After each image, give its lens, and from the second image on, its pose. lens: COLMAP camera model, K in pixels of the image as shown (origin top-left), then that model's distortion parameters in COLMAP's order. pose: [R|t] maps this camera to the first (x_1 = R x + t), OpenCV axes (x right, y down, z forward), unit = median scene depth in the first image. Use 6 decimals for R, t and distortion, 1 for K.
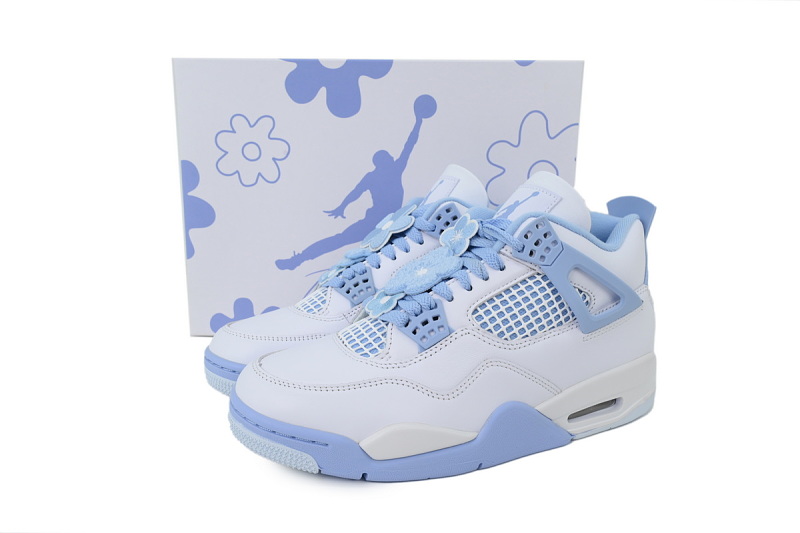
lens RADIAL K [[622.8, 0, 400.0], [0, 622.8, 266.5], [0, 0, 1]] dist [0.002756, -0.000842]
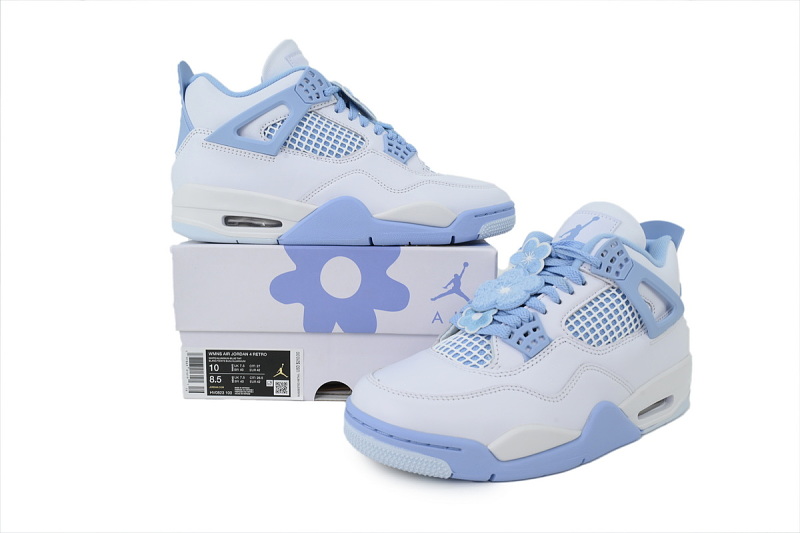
lens RADIAL K [[622.8, 0, 400.0], [0, 622.8, 266.5], [0, 0, 1]] dist [0.002756, -0.000842]
pose [[0.984599, -0.023292, 0.173268, -0.363834], [0.033926, 0.997701, -0.058663, 0.027433], [-0.171503, 0.063638, 0.983126, -0.055410]]
